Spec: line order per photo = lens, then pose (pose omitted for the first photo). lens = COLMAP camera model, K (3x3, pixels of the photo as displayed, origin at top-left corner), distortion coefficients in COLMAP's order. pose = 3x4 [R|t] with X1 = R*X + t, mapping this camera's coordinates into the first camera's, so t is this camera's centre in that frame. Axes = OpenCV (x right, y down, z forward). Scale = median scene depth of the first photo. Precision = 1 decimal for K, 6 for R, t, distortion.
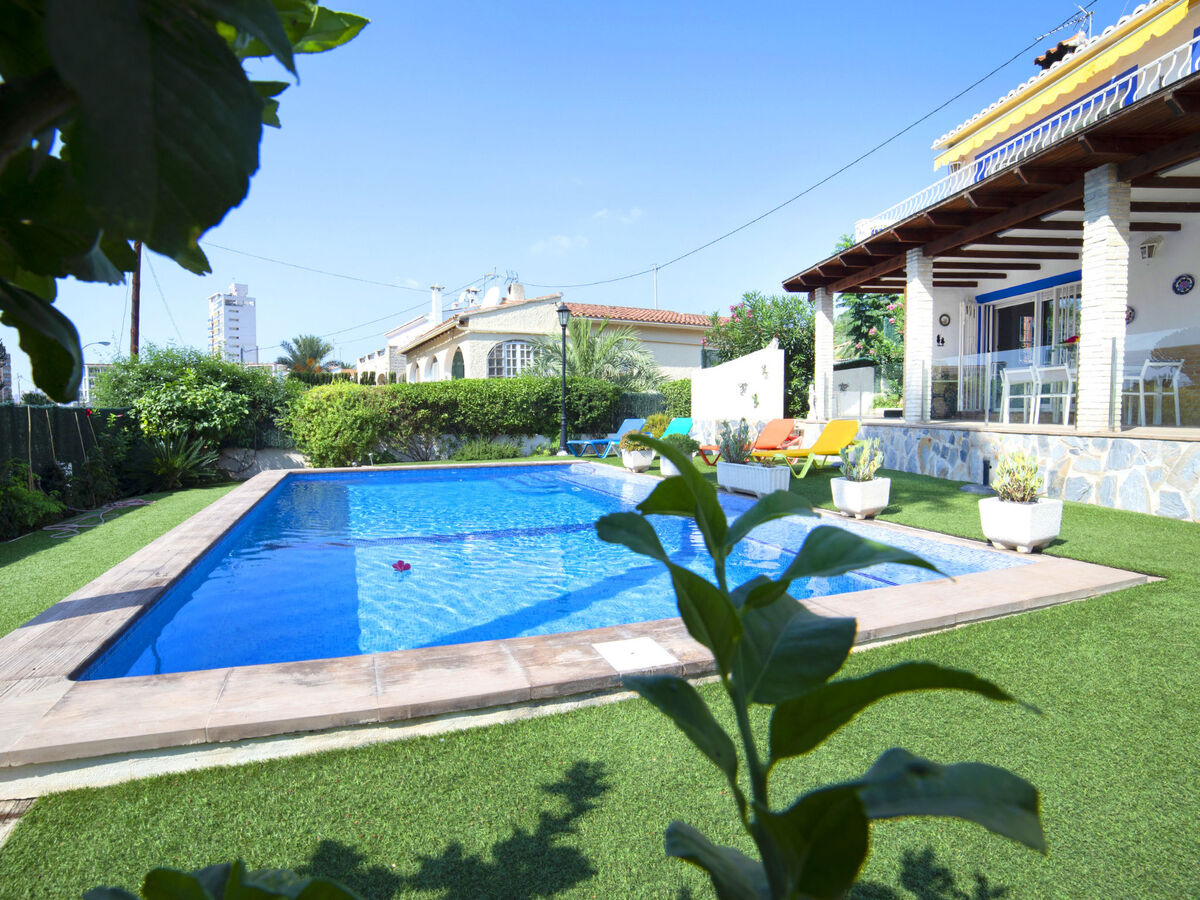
lens RADIAL K [[617.3, 0, 549.3], [0, 617.3, 451.3], [0, 0, 1]] dist [-0.102079, 0.033687]
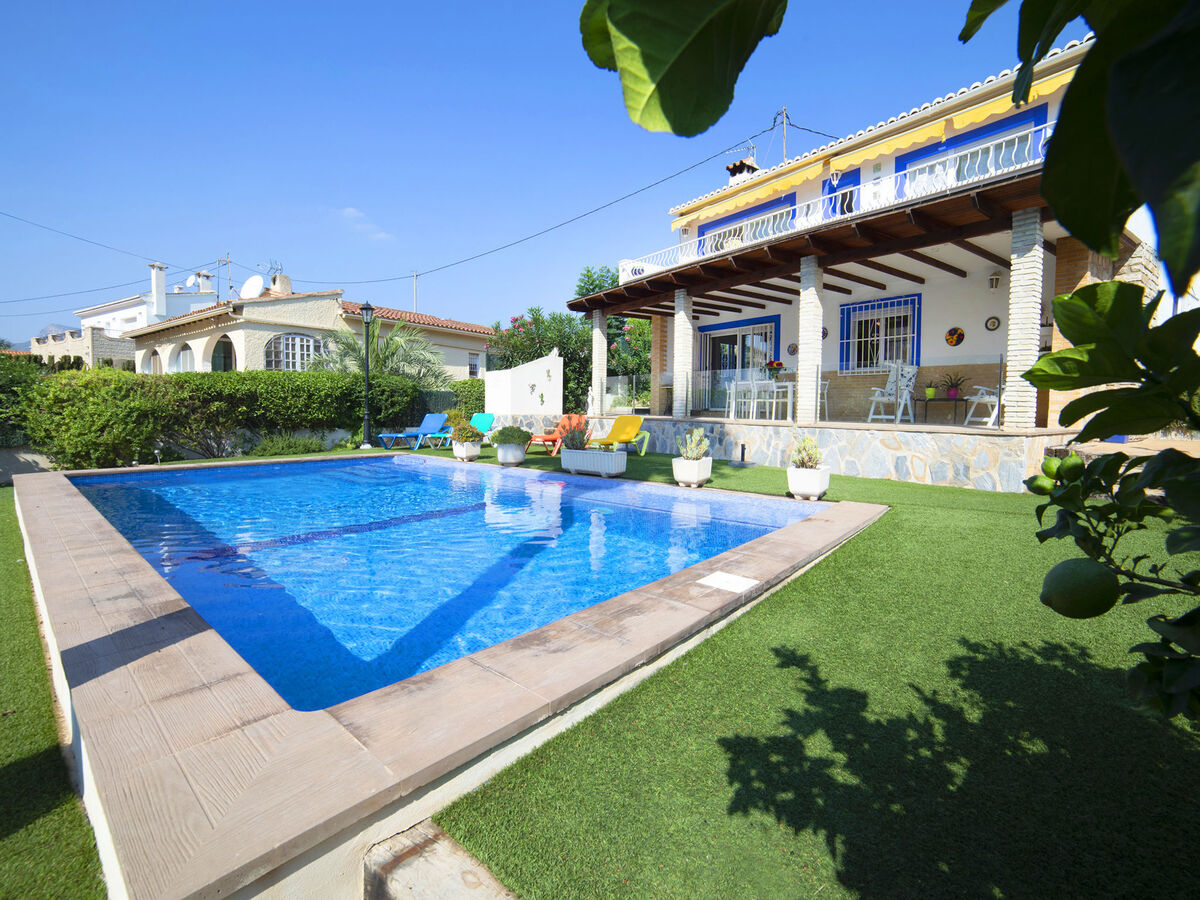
lens RADIAL K [[555.9, 0, 600.0], [0, 555.9, 450.0], [0, 0, 1]] dist [-0.112134, 0.046471]
pose [[0.847156, -0.022169, 0.530881, -0.146216], [0.016863, 0.999748, 0.014839, 0.002150], [-0.531076, -0.003618, 0.847317, 0.020851]]
